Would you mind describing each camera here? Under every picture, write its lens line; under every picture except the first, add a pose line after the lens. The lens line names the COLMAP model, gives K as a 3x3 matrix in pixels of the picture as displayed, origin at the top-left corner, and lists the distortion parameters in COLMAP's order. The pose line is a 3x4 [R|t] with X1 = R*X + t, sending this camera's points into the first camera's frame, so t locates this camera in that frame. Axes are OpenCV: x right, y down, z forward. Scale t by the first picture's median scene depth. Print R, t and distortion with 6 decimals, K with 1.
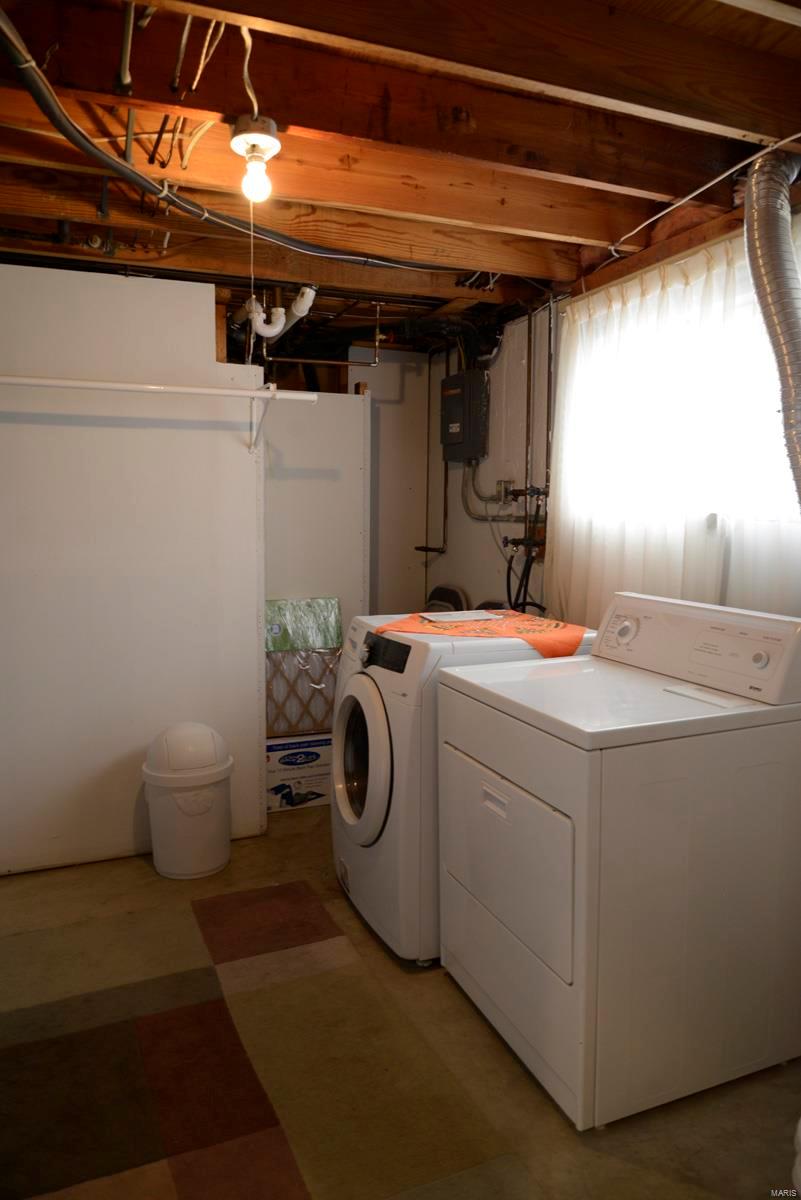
lens RADIAL K [[818.0, 0, 400.5], [0, 818.0, 600.0], [0, 0, 1]] dist [-0.036063, -0.000360]
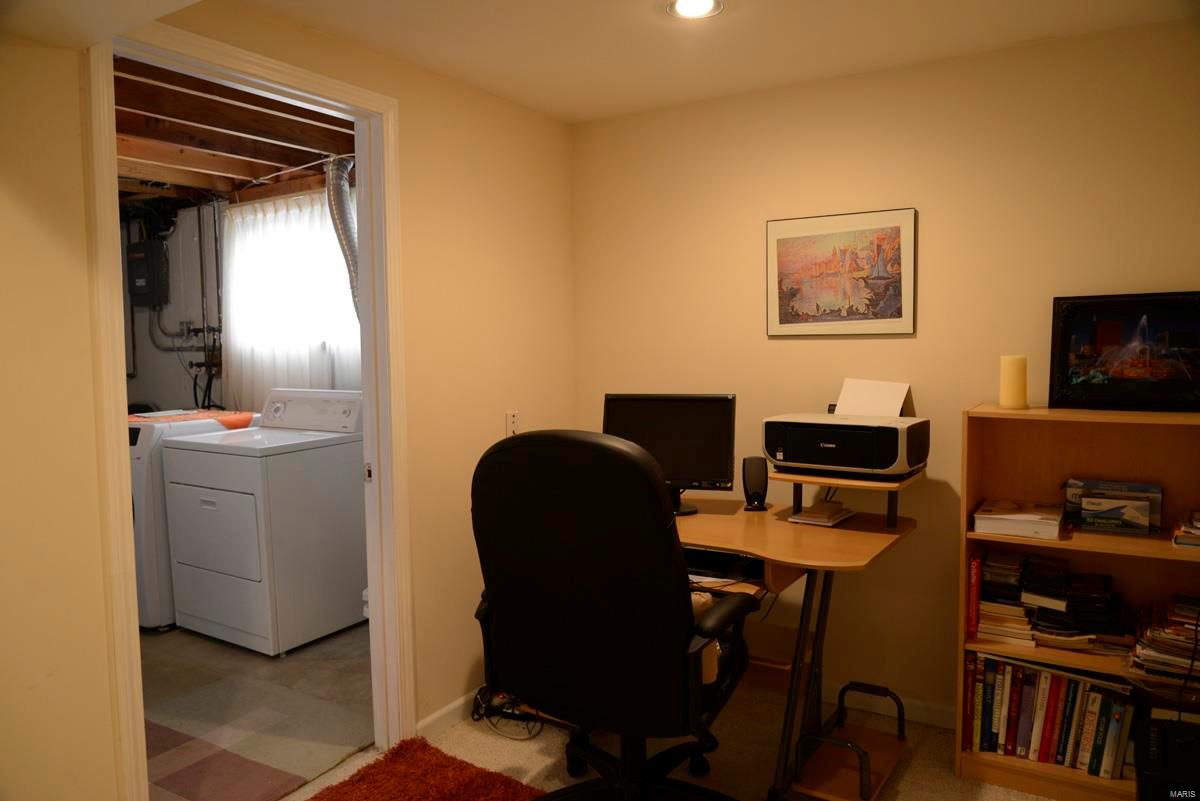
lens RADIAL K [[859.5, 0, 600.0], [0, 859.5, 400.5], [0, 0, 1]] dist [-0.012504, -0.001540]
pose [[0.818417, -0.058106, 0.571680, -0.153584], [0.082016, 0.996500, -0.016129, 0.077166], [-0.568742, 0.060087, 0.820318, -0.661206]]
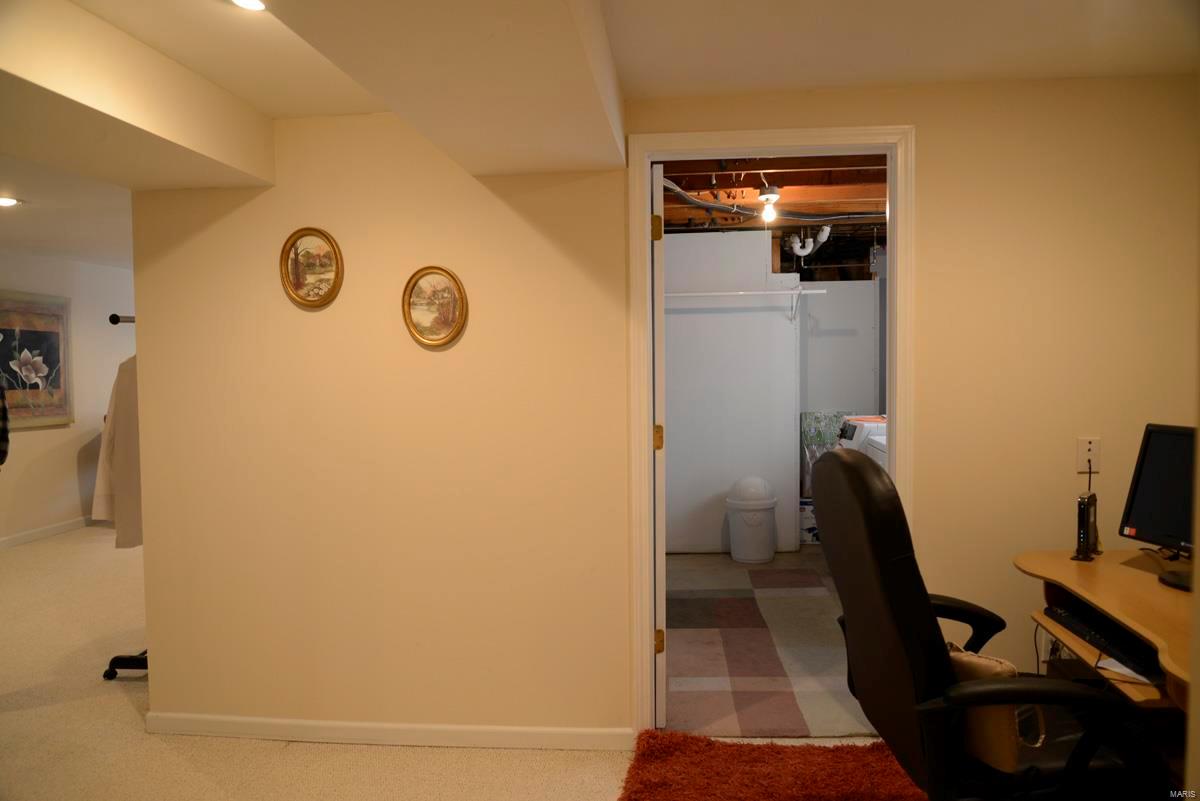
lens RADIAL K [[859.5, 0, 600.0], [0, 859.5, 400.5], [0, 0, 1]] dist [-0.012504, -0.001540]
pose [[0.875704, 0.003405, -0.482836, 0.341991], [-0.031962, 0.998191, -0.050929, 0.088599], [0.481789, 0.060032, 0.874228, -0.780729]]
